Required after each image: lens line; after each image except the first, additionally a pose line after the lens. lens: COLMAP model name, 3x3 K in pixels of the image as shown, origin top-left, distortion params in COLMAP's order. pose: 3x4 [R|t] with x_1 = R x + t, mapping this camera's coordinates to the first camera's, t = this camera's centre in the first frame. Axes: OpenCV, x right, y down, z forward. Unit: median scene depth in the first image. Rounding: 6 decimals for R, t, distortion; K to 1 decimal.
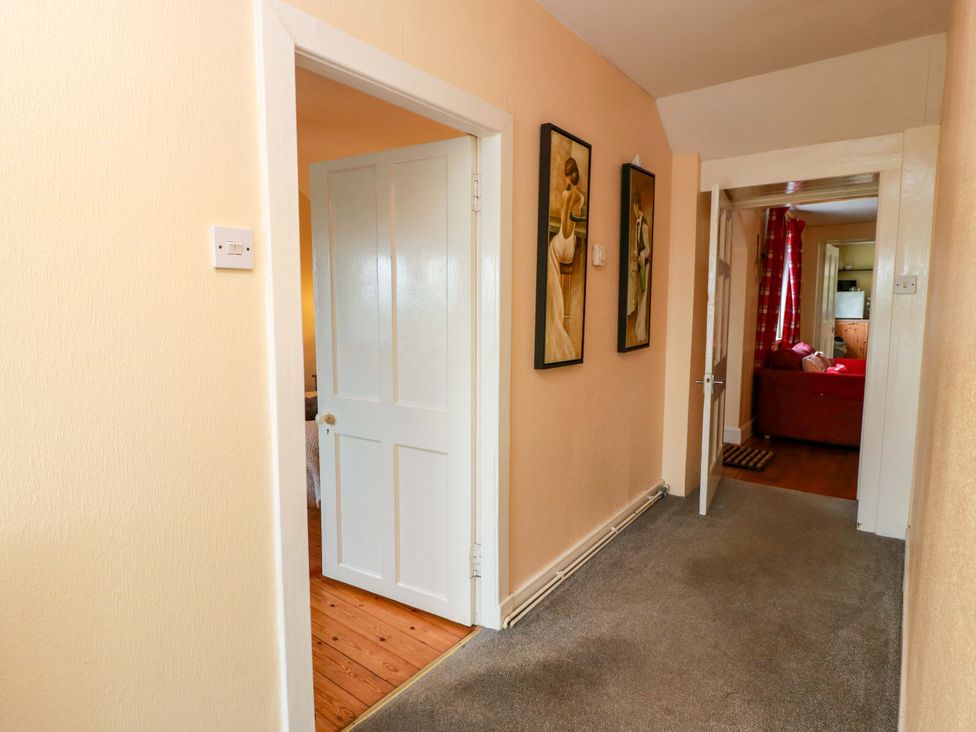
lens RADIAL K [[507.8, 0, 491.7], [0, 507.8, 359.4], [0, 0, 1]] dist [0.000214, -0.013714]
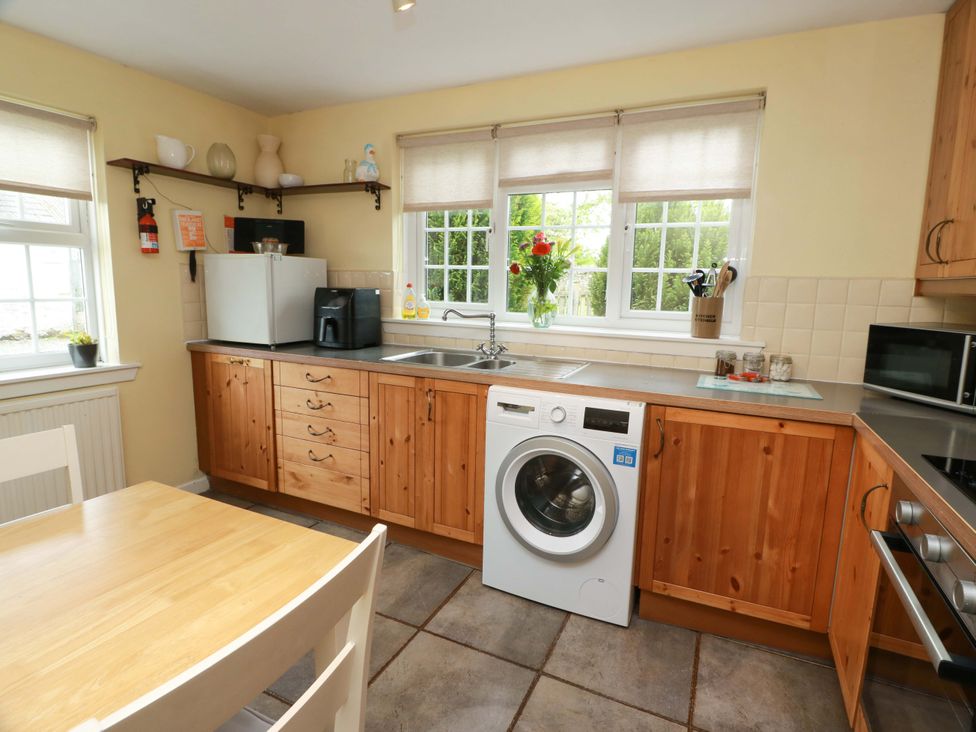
lens RADIAL K [[507.8, 0, 491.7], [0, 507.8, 359.4], [0, 0, 1]] dist [0.000214, -0.013714]
pose [[0.973656, -0.004651, 0.227974, 1.575672], [-0.005704, 0.998982, 0.044741, -0.171899], [-0.227950, -0.044863, 0.972639, 1.351939]]
